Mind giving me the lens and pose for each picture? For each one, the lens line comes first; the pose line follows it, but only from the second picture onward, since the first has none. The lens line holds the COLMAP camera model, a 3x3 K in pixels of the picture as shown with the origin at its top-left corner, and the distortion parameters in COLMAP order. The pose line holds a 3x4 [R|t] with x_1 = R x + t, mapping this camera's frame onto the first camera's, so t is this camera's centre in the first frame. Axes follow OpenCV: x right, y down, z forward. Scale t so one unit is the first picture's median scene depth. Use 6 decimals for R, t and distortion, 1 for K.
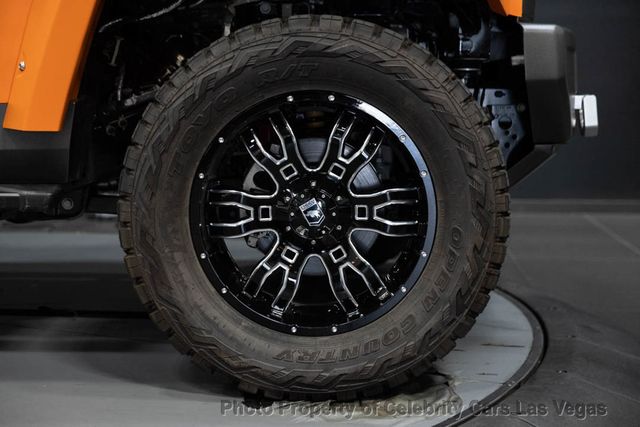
lens RADIAL K [[1141.7, 0, 313.9], [0, 1141.7, 217.5], [0, 0, 1]] dist [-0.065502, 0.000000]
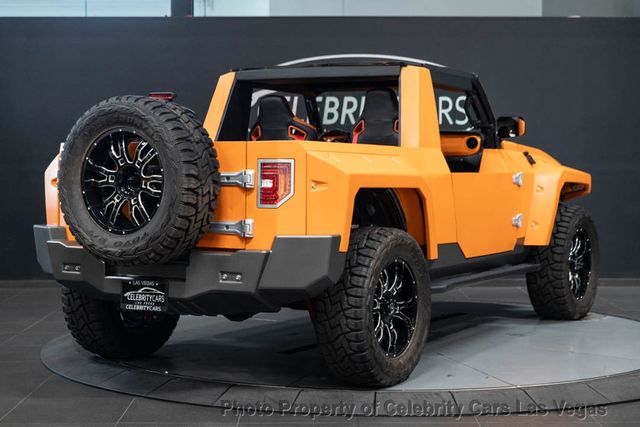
lens RADIAL K [[1223.0, 0, 320.6], [0, 1223.0, 211.7], [0, 0, 1]] dist [0.015205, 0.000000]
pose [[0.861522, 0.153513, -0.483956, 1.525076], [-0.164558, 0.986167, 0.019875, -0.055840], [0.480313, 0.062516, 0.874867, -0.948688]]
